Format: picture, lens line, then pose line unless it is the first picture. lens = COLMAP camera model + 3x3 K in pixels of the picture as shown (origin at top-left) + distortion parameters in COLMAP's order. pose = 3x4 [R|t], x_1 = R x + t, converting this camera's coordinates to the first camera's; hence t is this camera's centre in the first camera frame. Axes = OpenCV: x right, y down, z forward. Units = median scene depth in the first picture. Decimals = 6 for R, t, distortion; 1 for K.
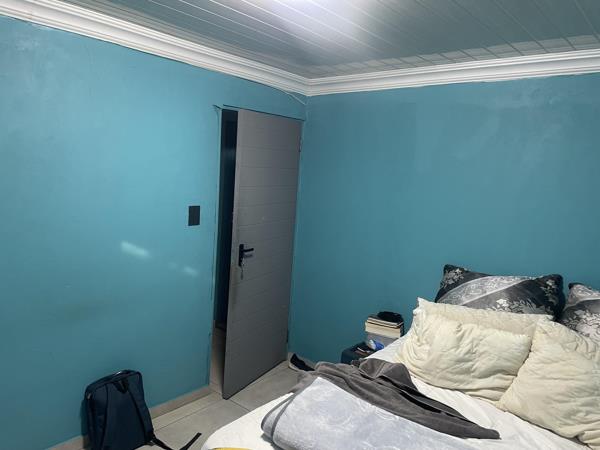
lens RADIAL K [[459.5, 0, 301.1], [0, 459.5, 221.4], [0, 0, 1]] dist [0.058074, -0.078792]
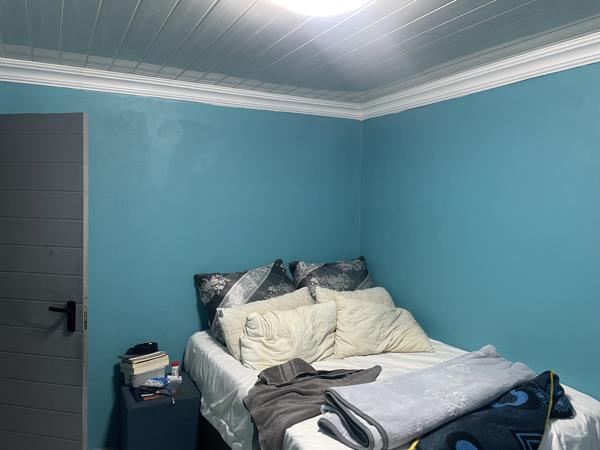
lens RADIAL K [[459.5, 0, 301.2], [0, 459.5, 228.7], [0, 0, 1]] dist [0.058074, -0.078792]
pose [[0.388172, -0.144982, 0.910111, -0.809922], [0.144041, 0.984956, 0.095470, -0.113139], [-0.910261, 0.094035, 0.403215, 0.560315]]
